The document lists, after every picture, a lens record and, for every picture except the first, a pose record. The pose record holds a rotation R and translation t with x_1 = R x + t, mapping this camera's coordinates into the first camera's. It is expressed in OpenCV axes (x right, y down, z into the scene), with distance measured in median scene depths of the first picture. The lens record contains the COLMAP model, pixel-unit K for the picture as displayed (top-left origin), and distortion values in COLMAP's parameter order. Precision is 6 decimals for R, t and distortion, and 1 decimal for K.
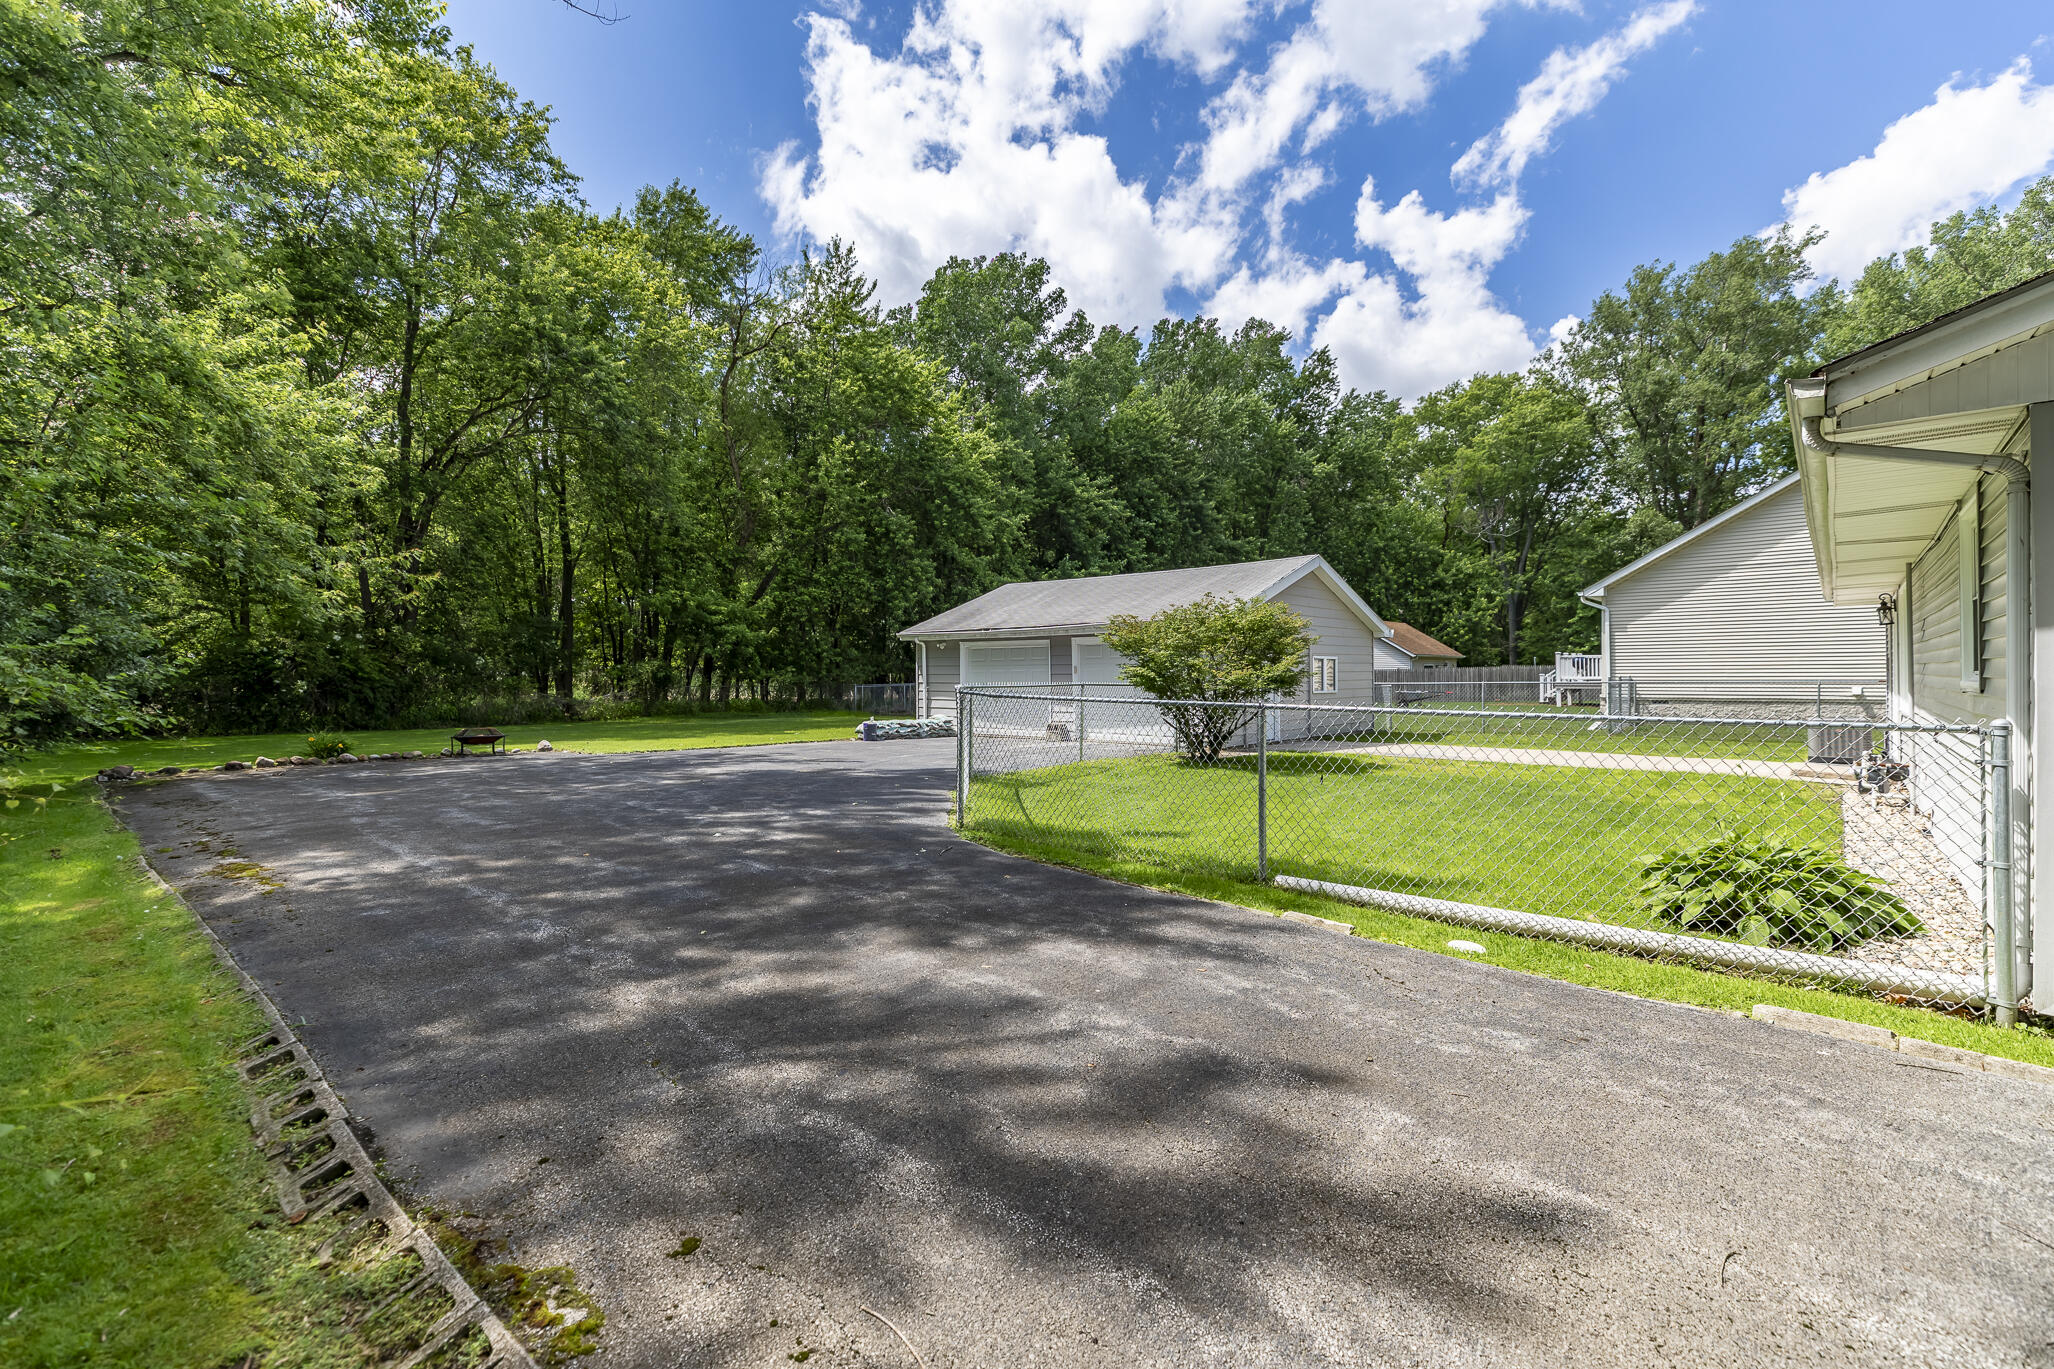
lens RADIAL K [[937.8, 0, 1025.4], [0, 937.8, 687.5], [0, 0, 1]] dist [0.019286, 0.000933]
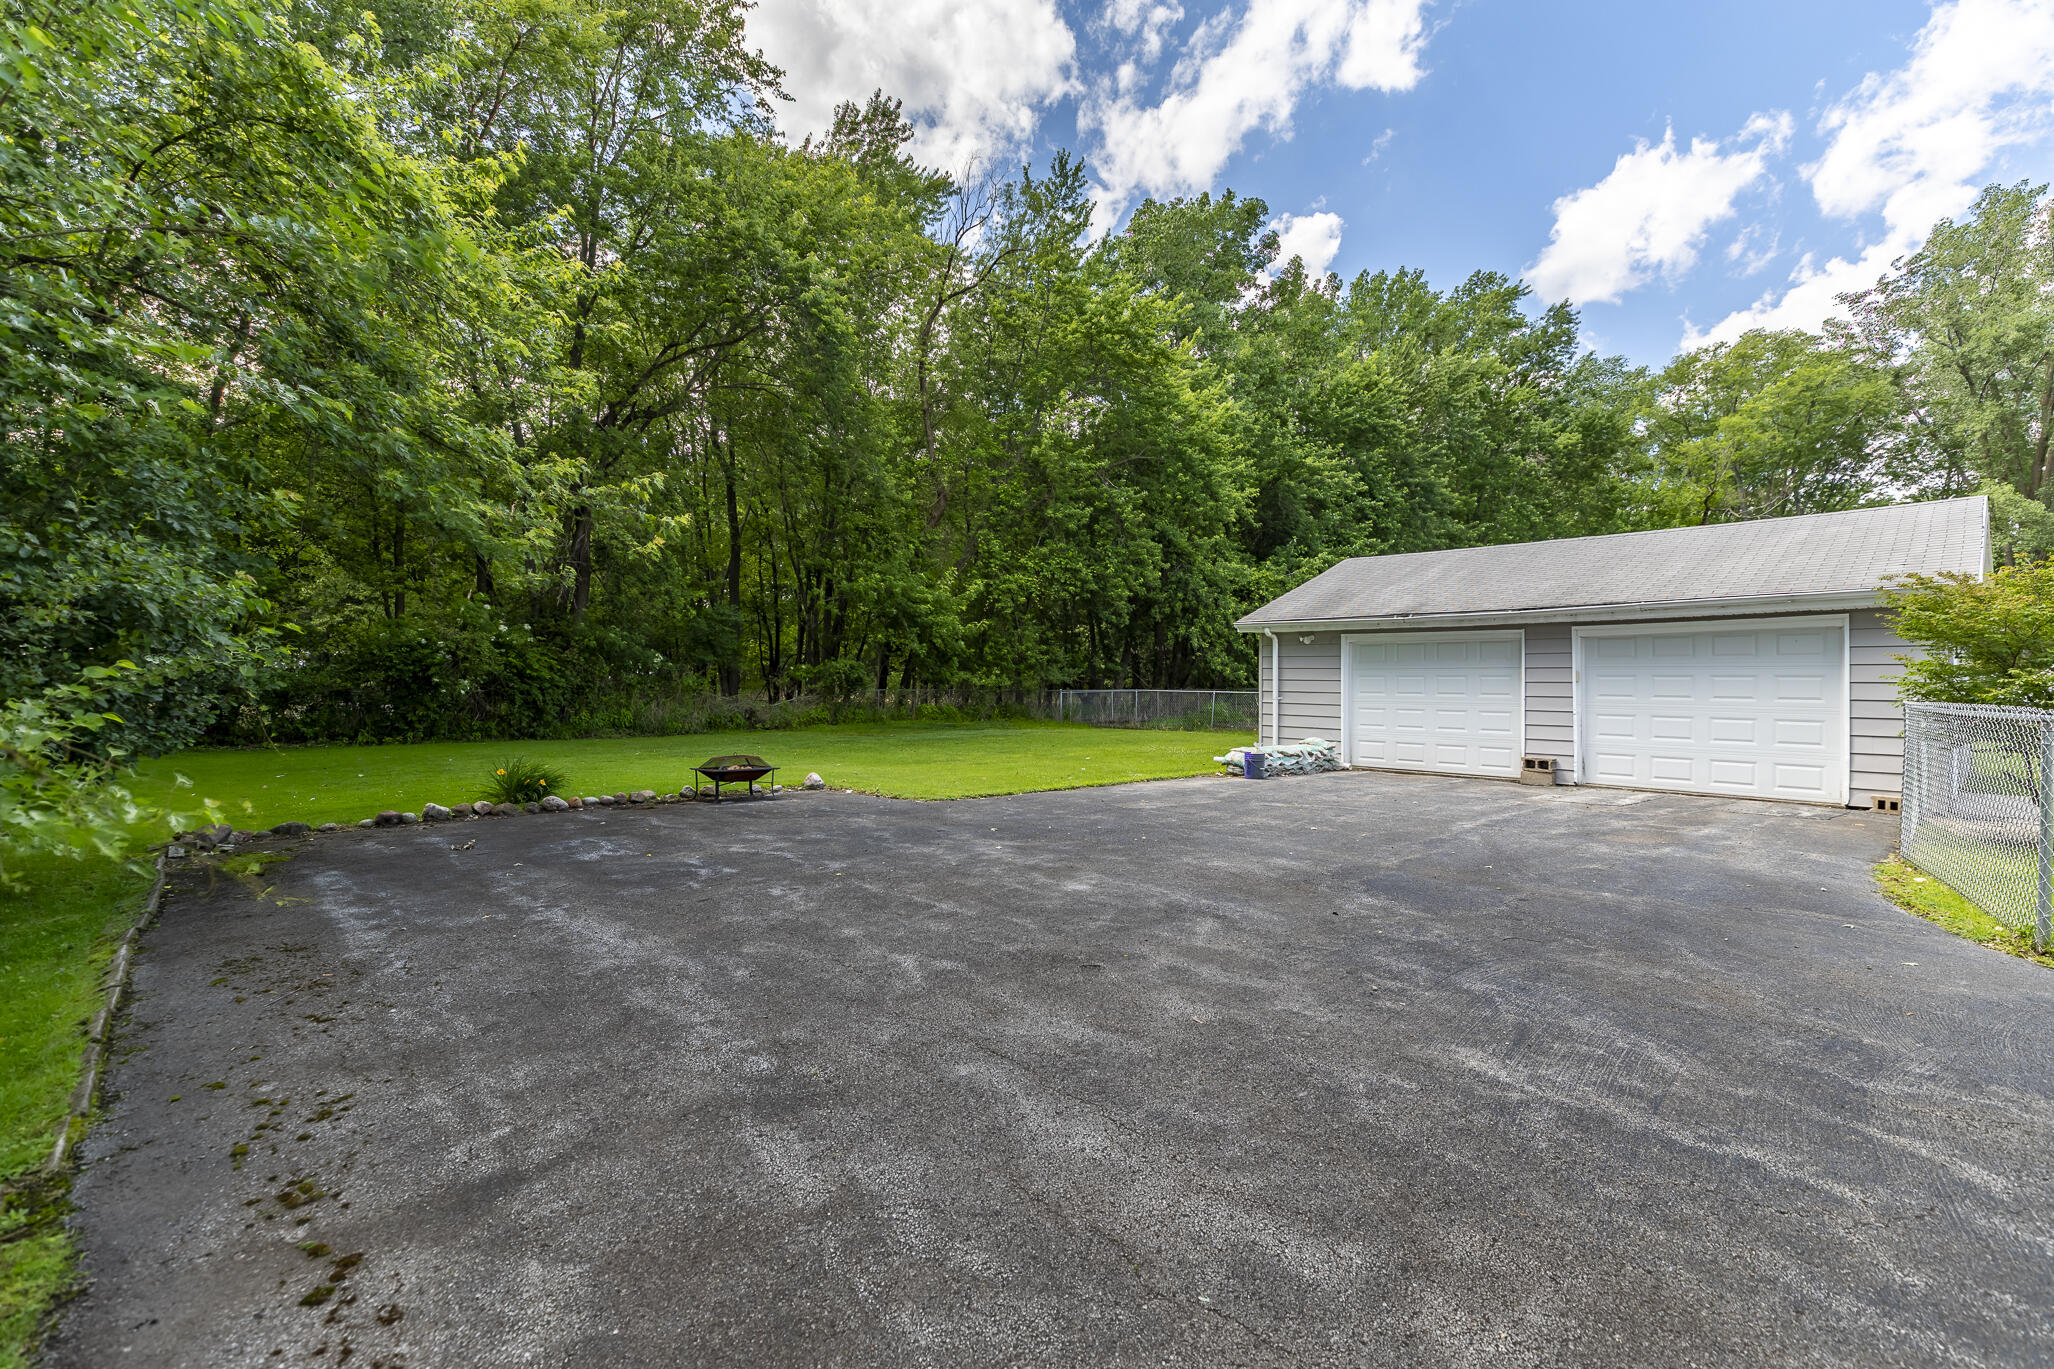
lens RADIAL K [[937.8, 0, 1028.5], [0, 937.8, 680.8], [0, 0, 1]] dist [0.019286, 0.000933]
pose [[0.995179, 0.008381, -0.097716, -0.139361], [-0.009396, 0.999907, -0.009931, -0.001585], [0.097623, 0.010801, 0.995165, 0.166268]]
